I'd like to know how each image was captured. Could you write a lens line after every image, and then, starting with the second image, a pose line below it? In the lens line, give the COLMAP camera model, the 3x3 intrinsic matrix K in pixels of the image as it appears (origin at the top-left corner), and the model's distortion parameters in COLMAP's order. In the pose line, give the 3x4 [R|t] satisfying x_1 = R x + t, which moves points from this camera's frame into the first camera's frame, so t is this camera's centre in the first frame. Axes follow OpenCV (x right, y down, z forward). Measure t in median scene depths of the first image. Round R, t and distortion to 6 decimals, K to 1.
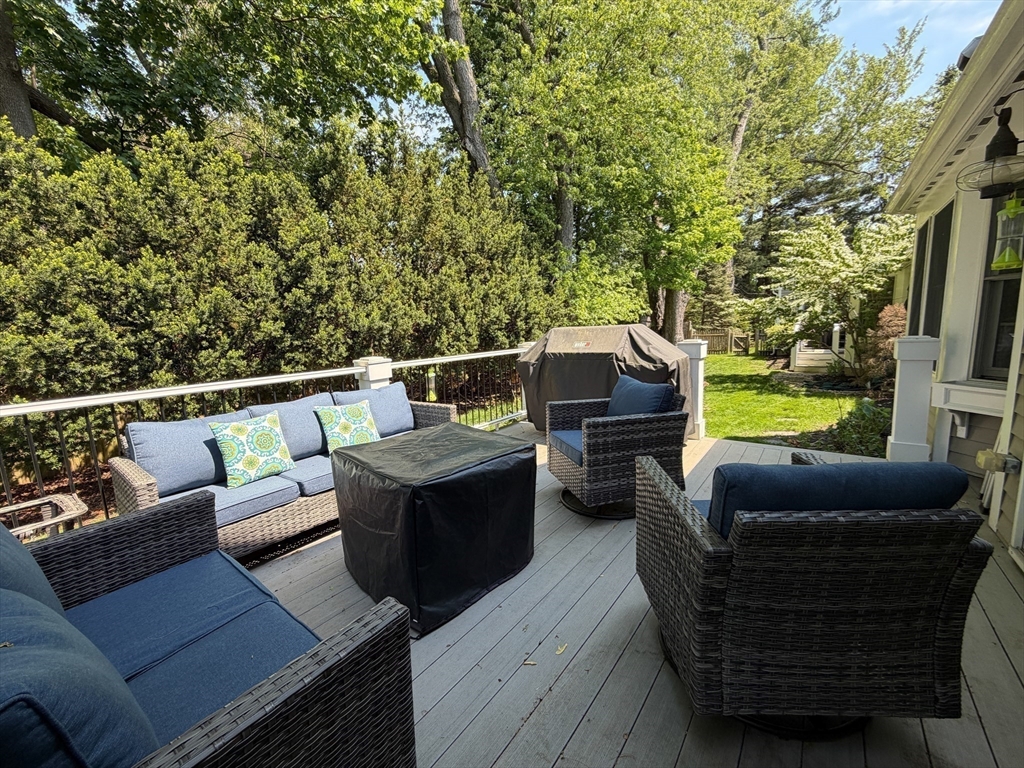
lens RADIAL K [[412.8, 0, 510.1], [0, 412.8, 384.1], [0, 0, 1]] dist [0.000225, -0.000003]
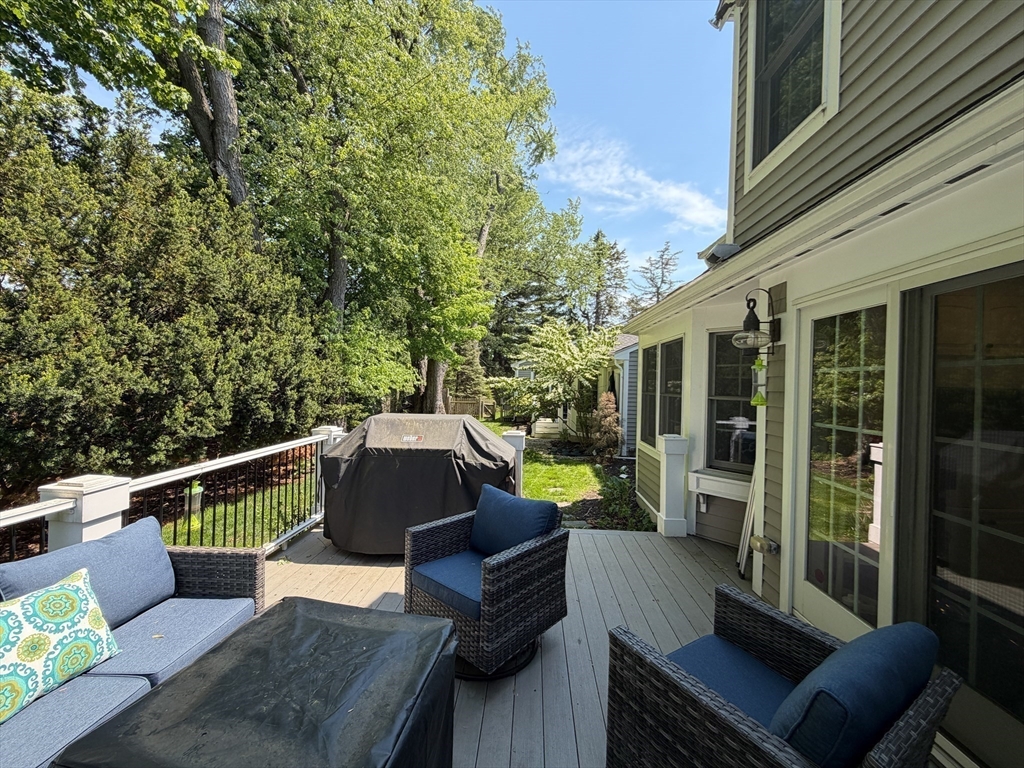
lens RADIAL K [[407.6, 0, 506.1], [0, 407.6, 383.4], [0, 0, 1]] dist [-0.000056, -0.000132]
pose [[0.824705, 0.054440, 0.562936, -0.089805], [0.023034, 0.991298, -0.129609, -0.054557], [-0.565093, 0.119856, 0.816275, 0.094398]]
